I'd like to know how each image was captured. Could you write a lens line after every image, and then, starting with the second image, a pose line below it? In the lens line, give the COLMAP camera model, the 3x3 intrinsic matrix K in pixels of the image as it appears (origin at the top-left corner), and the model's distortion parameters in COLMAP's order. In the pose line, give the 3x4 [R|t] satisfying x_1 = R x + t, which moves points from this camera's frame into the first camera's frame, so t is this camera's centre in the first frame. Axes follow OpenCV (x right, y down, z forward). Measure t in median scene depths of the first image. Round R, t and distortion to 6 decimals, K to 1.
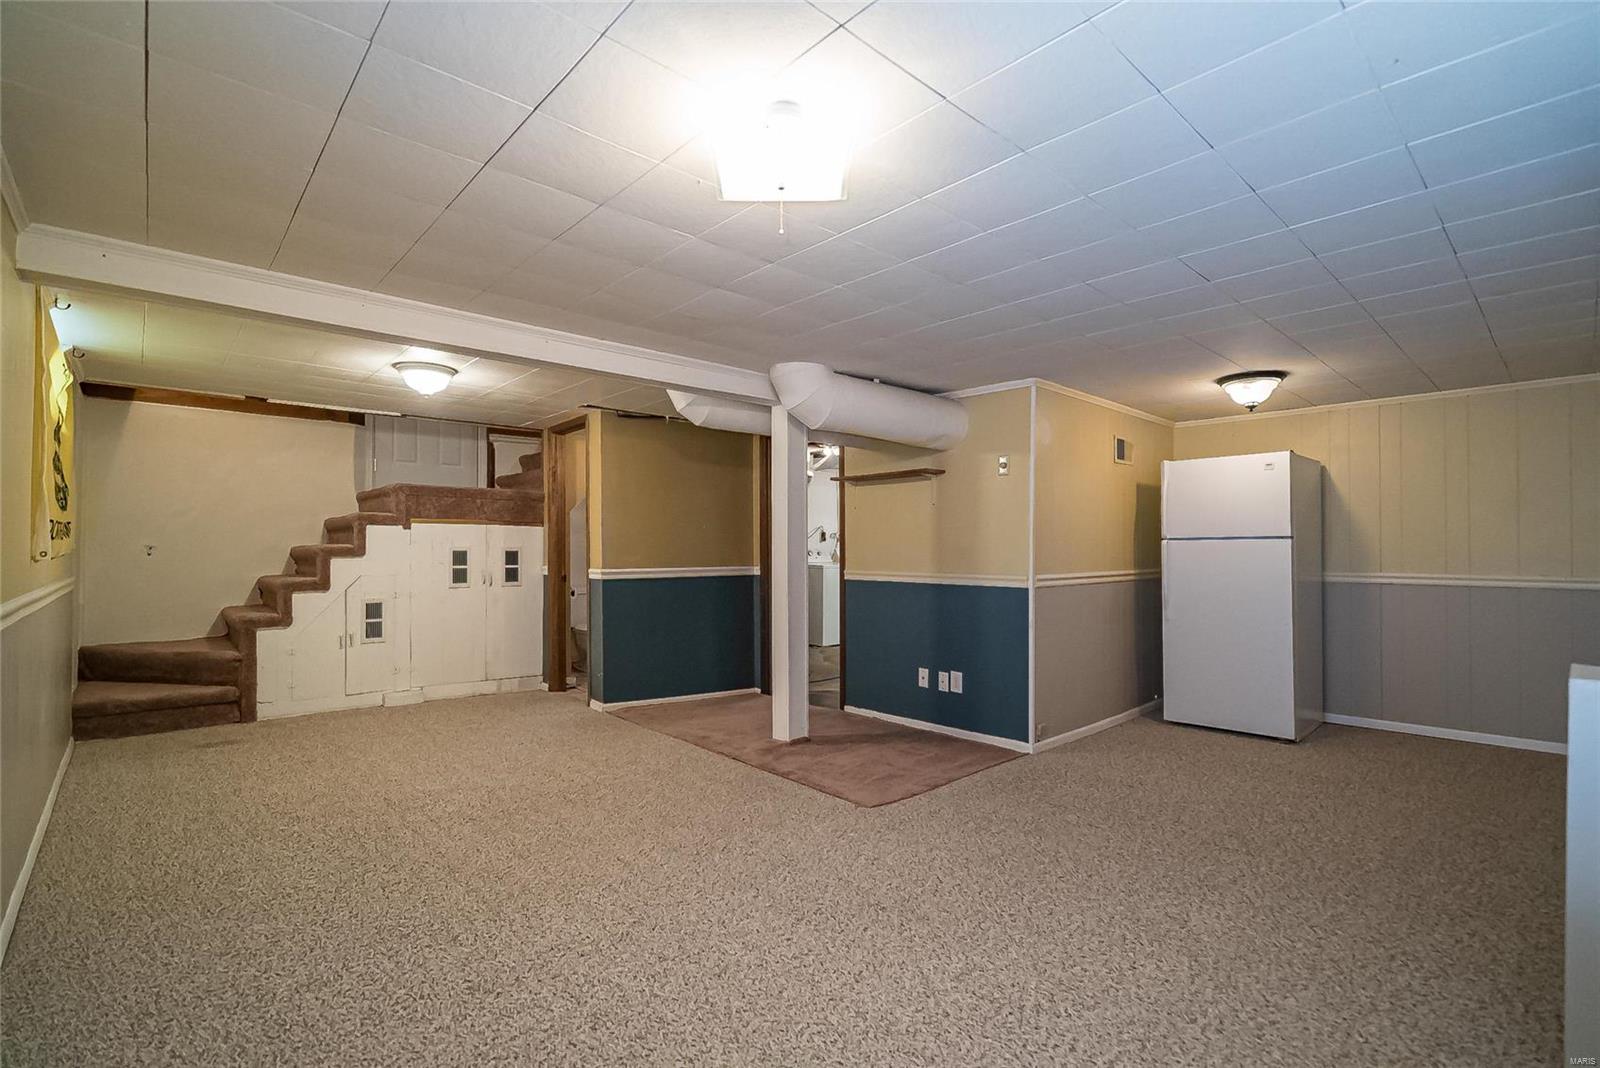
lens RADIAL K [[709.5, 0, 803.9], [0, 709.5, 536.0], [0, 0, 1]] dist [-0.003163, -0.000031]
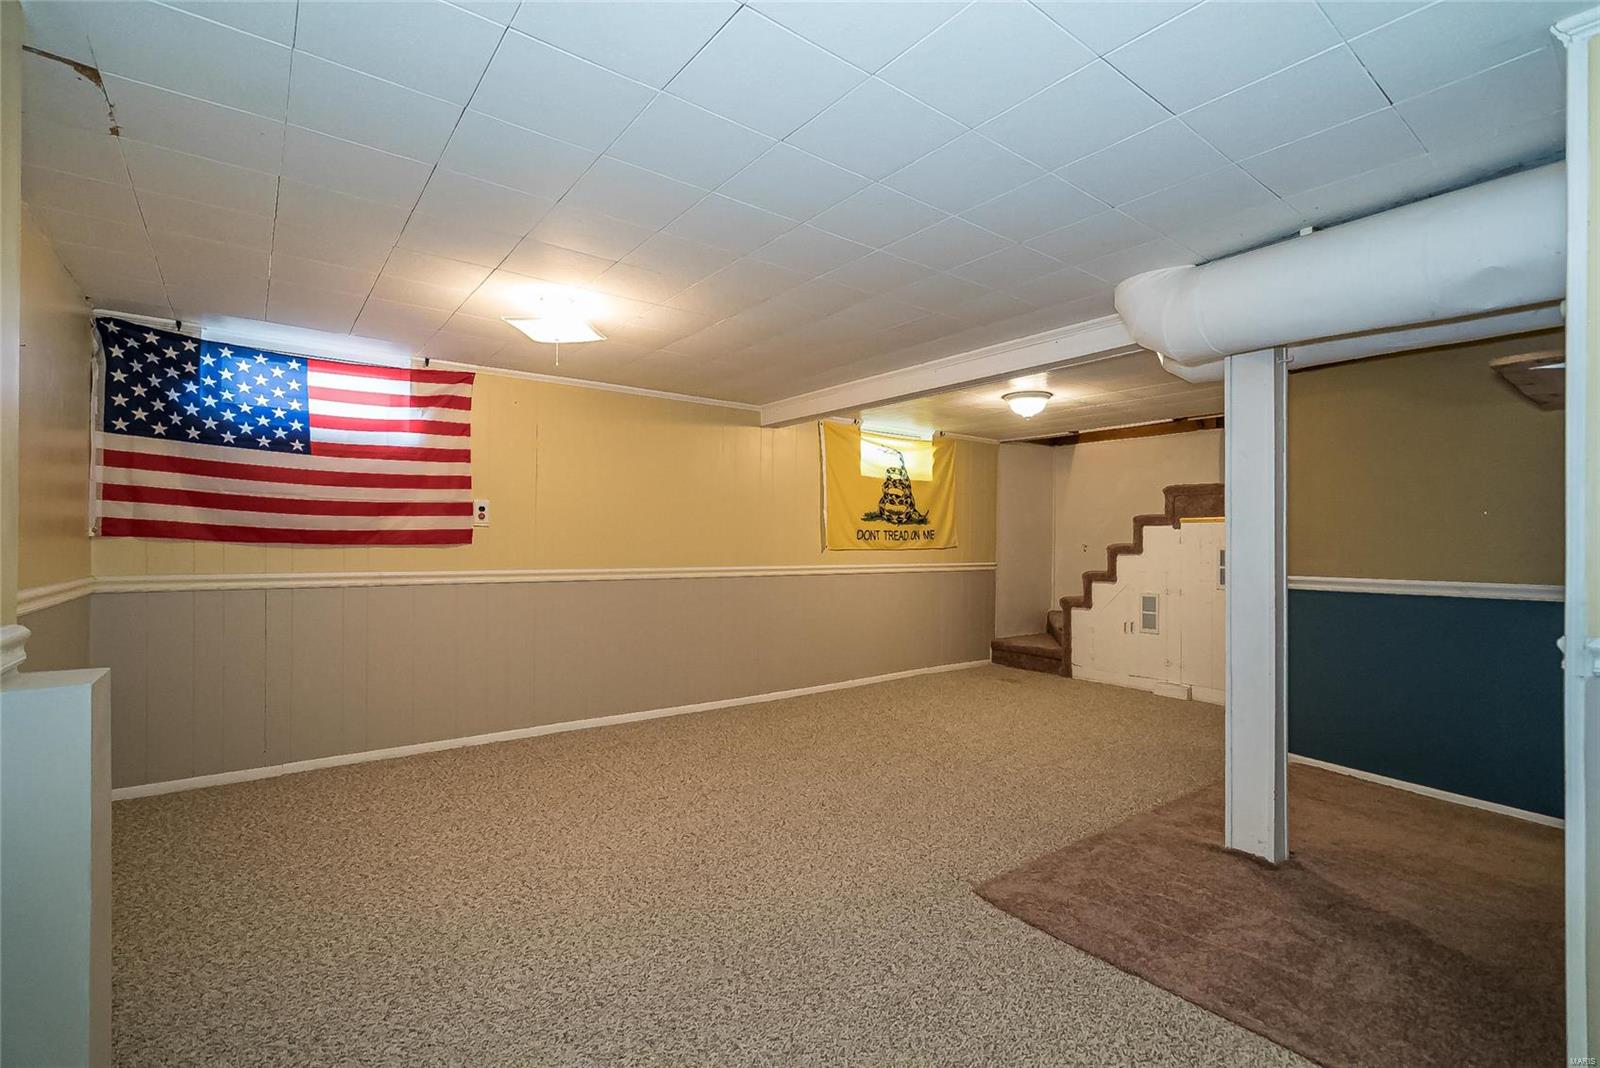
lens RADIAL K [[709.5, 0, 803.9], [0, 709.5, 536.0], [0, 0, 1]] dist [-0.003163, -0.000031]
pose [[-0.051344, -0.012904, -0.998598, 0.557876], [0.010306, 0.999856, -0.013451, 0.010317], [0.998628, -0.010982, -0.051204, 0.559430]]
